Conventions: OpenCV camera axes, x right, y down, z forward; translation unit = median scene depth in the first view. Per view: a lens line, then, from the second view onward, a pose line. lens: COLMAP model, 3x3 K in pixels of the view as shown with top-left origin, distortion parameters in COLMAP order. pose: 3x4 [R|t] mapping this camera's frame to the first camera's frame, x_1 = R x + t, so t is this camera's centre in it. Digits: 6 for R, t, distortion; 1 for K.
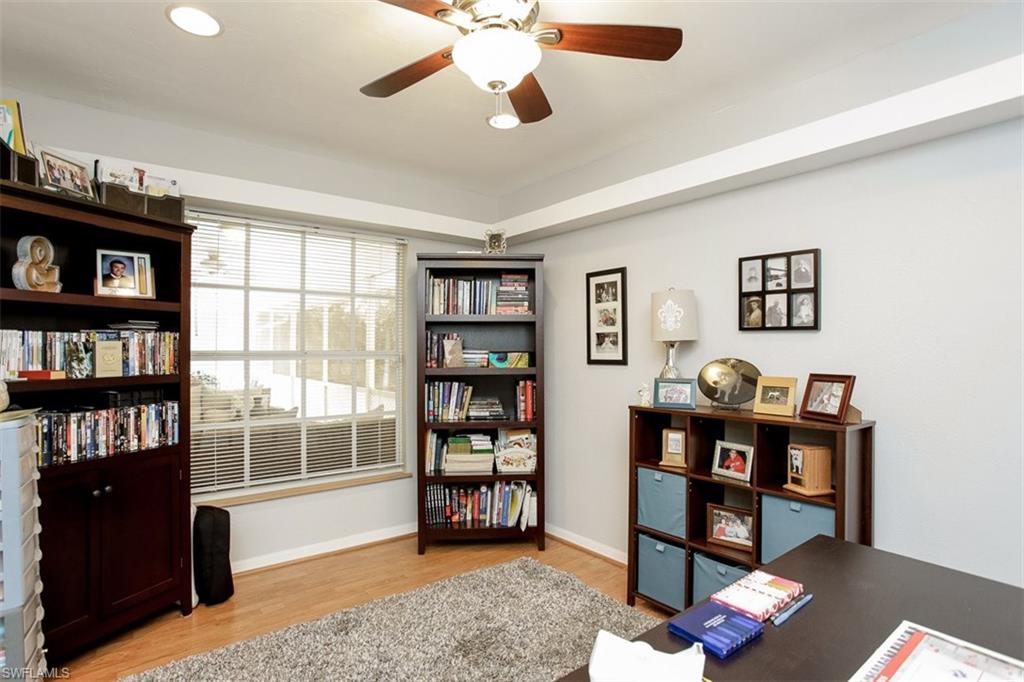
lens RADIAL K [[500.1, 0, 510.2], [0, 500.1, 337.8], [0, 0, 1]] dist [-0.073357, 0.042197]
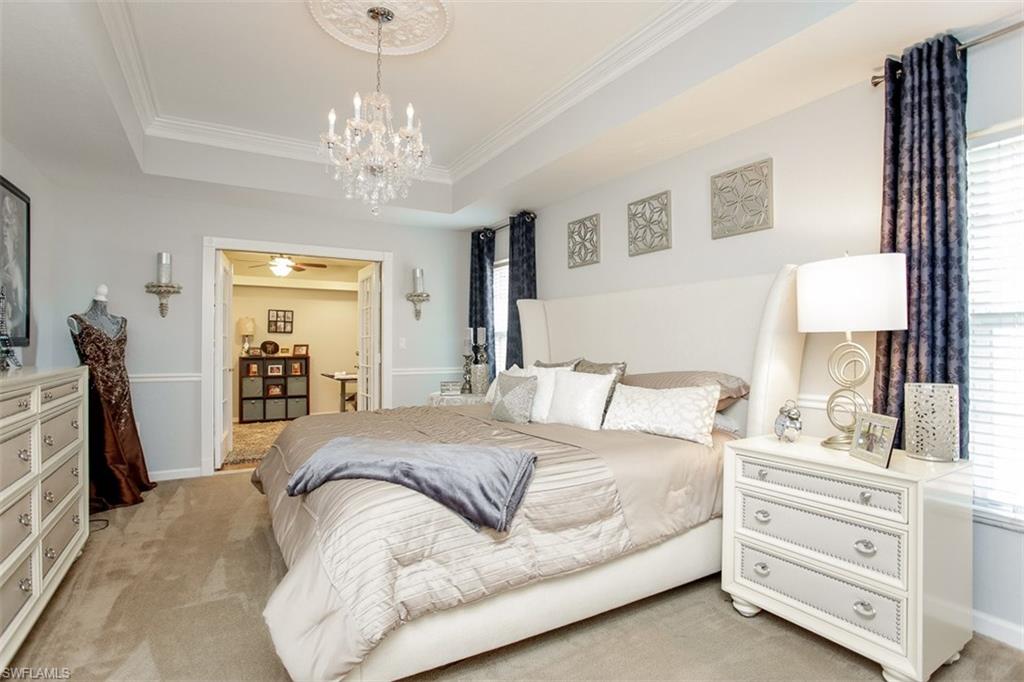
lens RADIAL K [[500.1, 0, 510.2], [0, 500.1, 337.8], [0, 0, 1]] dist [-0.073357, 0.042197]
pose [[0.141543, 0.014325, 0.989828, -2.673198], [-0.031047, 0.999468, -0.010025, 0.005395], [-0.989445, -0.029312, 0.141912, -1.088251]]
